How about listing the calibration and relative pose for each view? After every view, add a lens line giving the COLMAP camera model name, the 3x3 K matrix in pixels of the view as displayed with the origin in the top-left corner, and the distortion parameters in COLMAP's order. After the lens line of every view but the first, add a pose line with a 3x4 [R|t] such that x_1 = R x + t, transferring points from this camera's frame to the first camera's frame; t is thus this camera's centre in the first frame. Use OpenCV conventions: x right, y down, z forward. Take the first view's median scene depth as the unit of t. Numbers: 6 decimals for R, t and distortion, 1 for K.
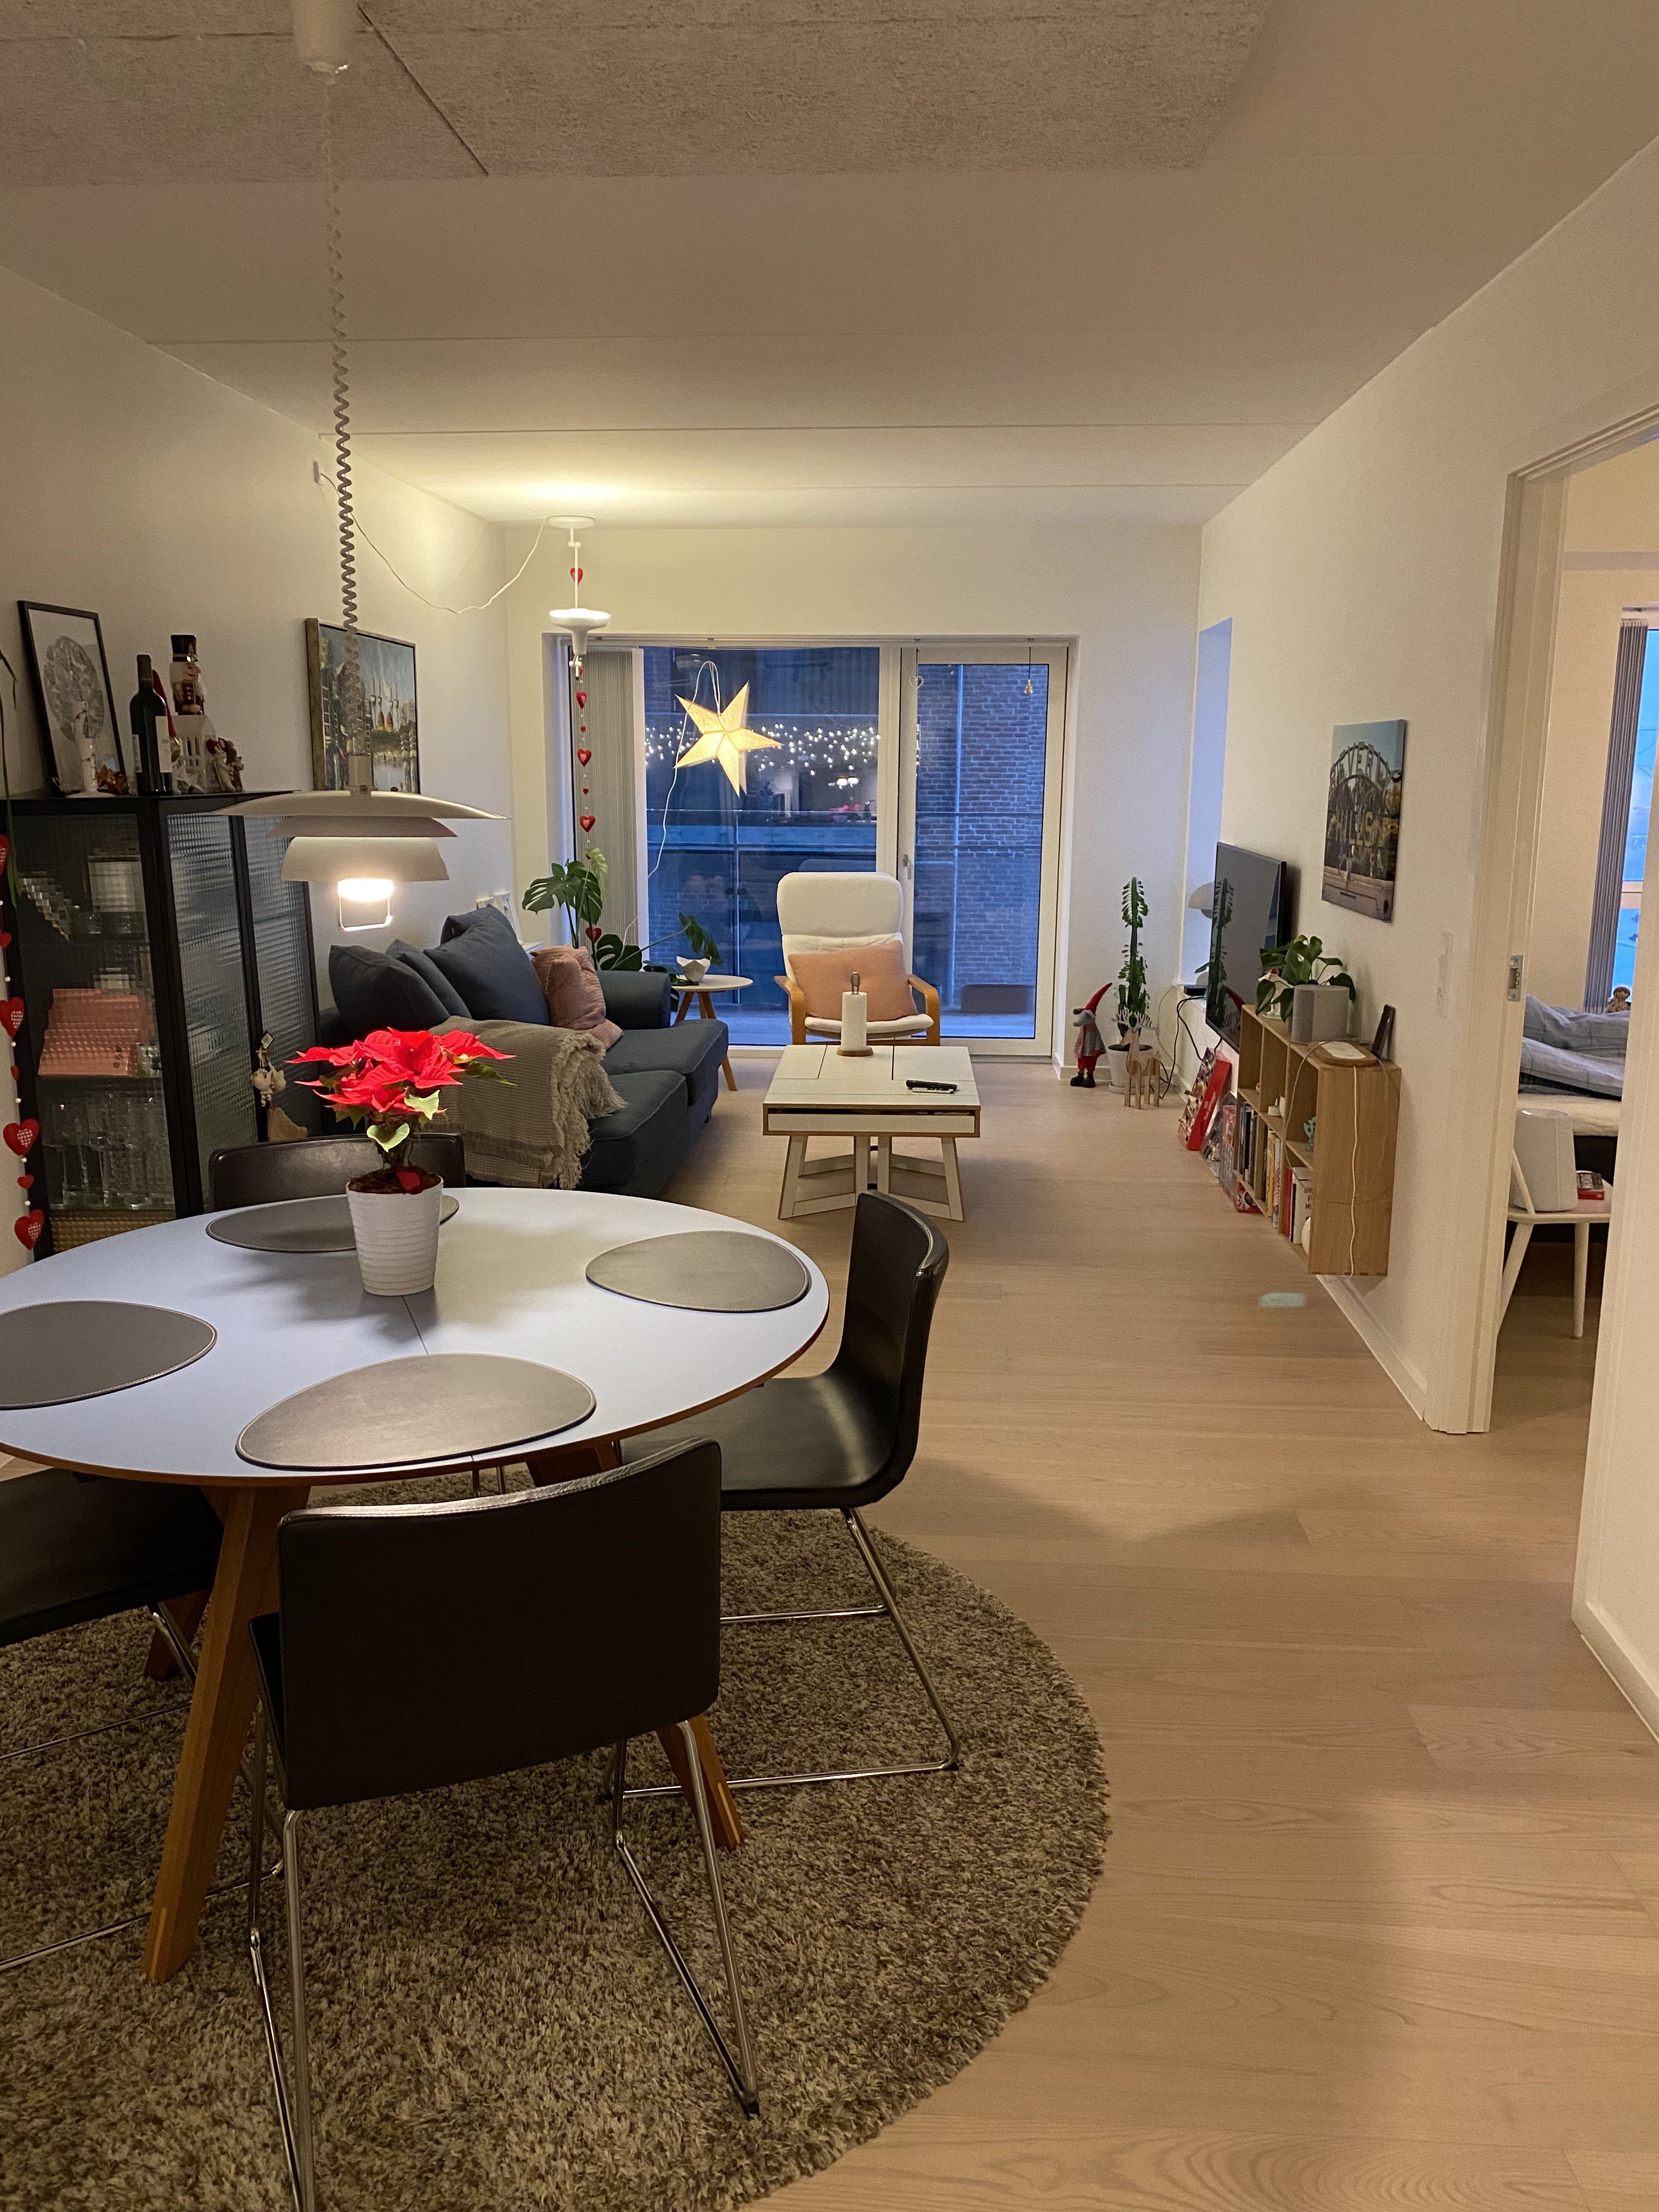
lens RADIAL K [[1655.1, 0, 829.5], [0, 1655.1, 1106.0], [0, 0, 1]] dist [0.091666, -0.102967]
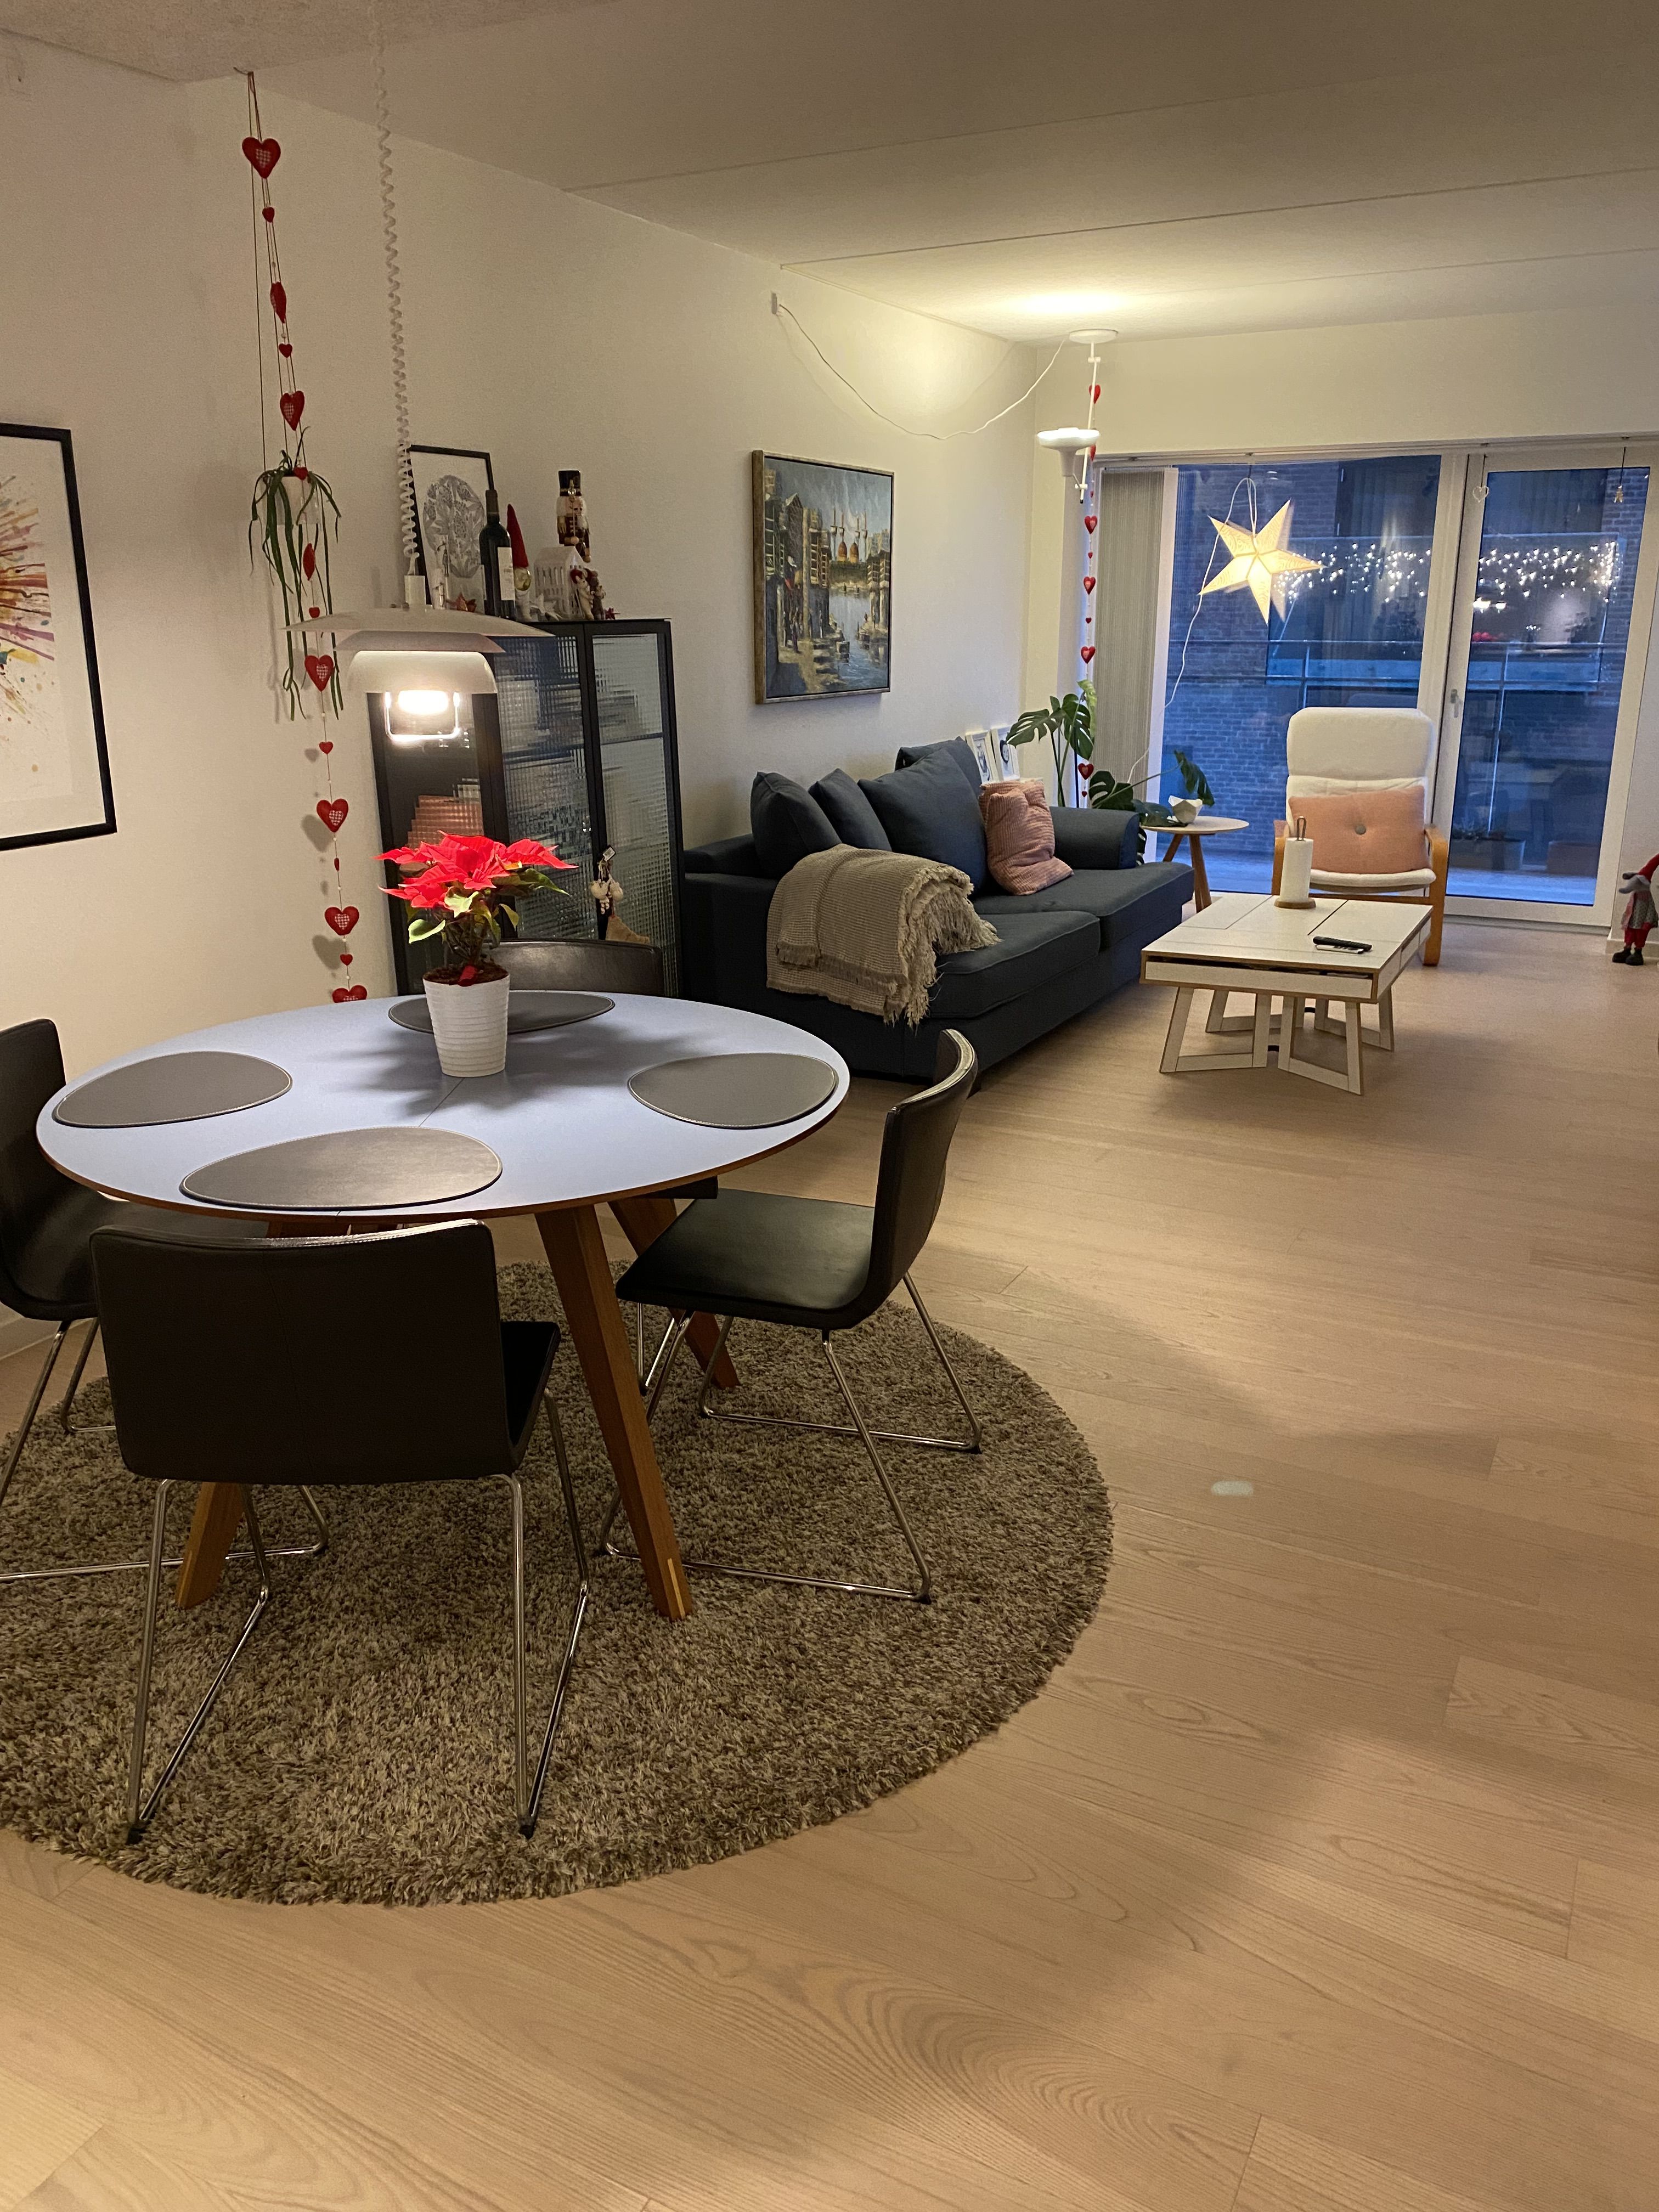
lens RADIAL K [[1664.5, 0, 841.2], [0, 1664.5, 1089.5], [0, 0, 1]] dist [0.094881, -0.167908]
pose [[0.916407, 0.104987, -0.386232, 0.146122], [-0.073116, 0.992659, 0.096348, -0.001207], [0.393512, -0.060054, 0.917356, 0.029709]]
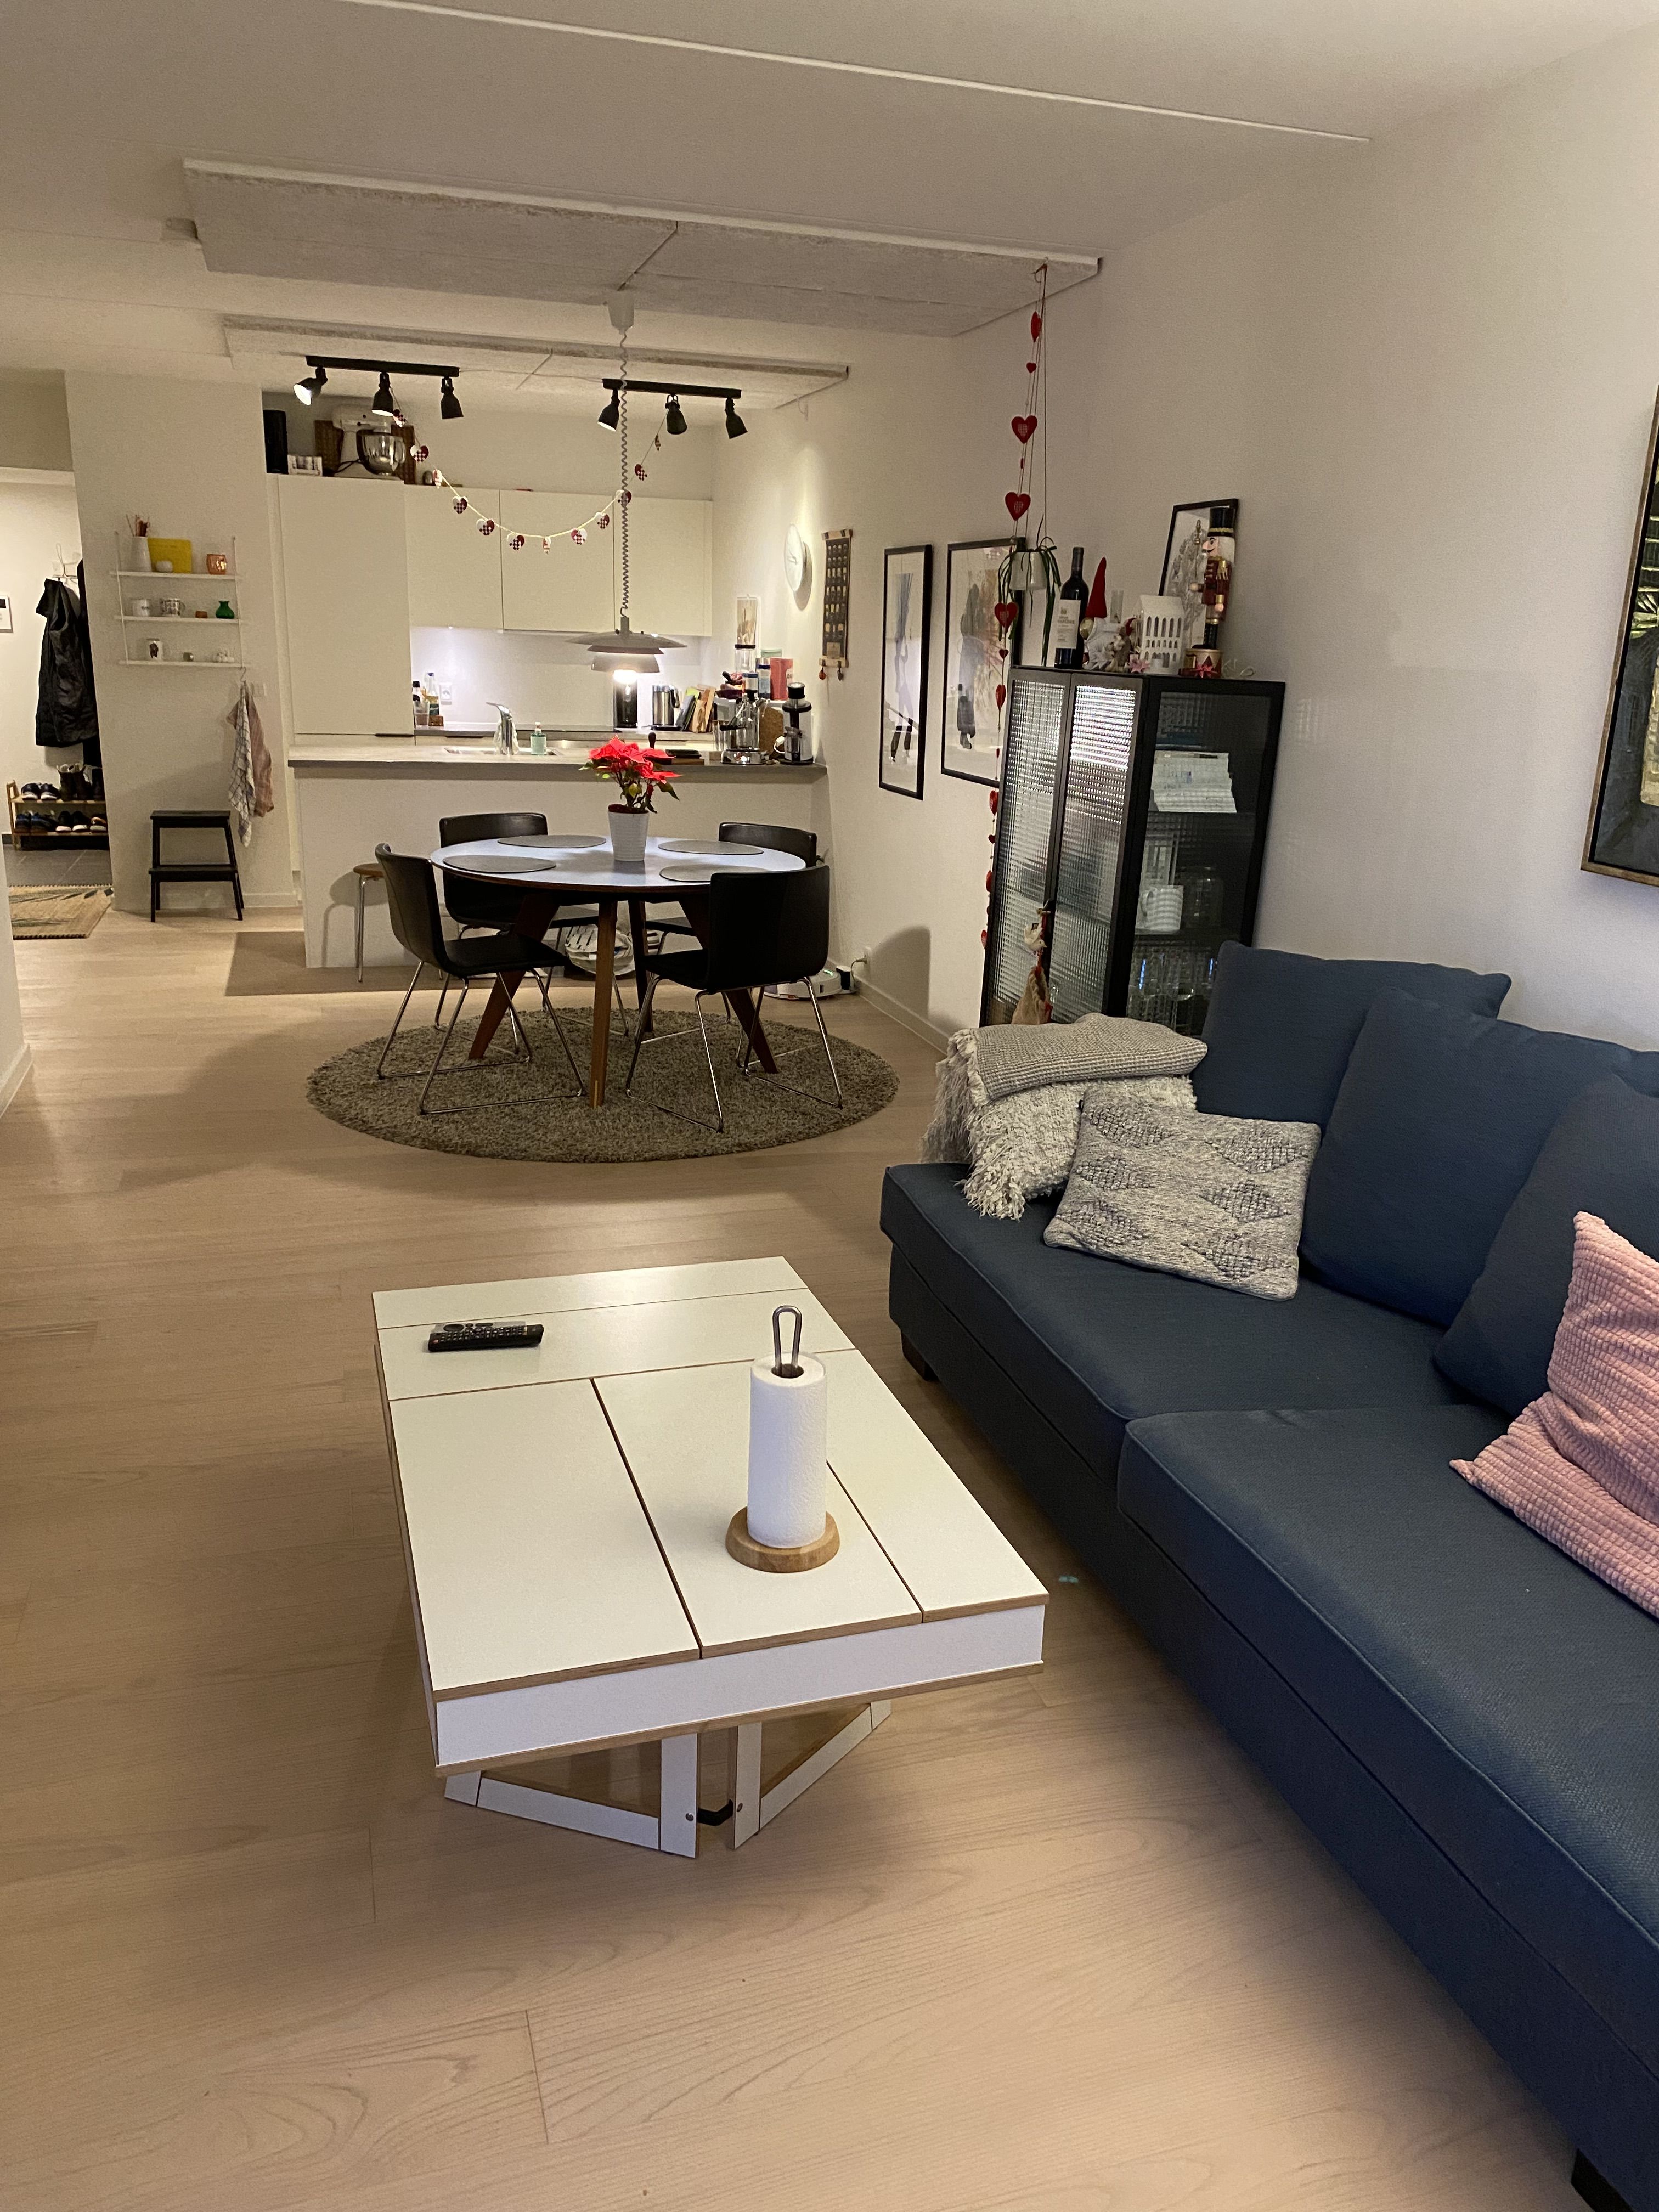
lens RADIAL K [[1664.5, 0, 841.2], [0, 1664.5, 1089.5], [0, 0, 1]] dist [0.094881, -0.167908]
pose [[-0.933490, 0.070722, -0.351560, 0.107367], [-0.101642, 0.887974, 0.448520, -0.246725], [0.343897, 0.454423, -0.821727, 1.158430]]
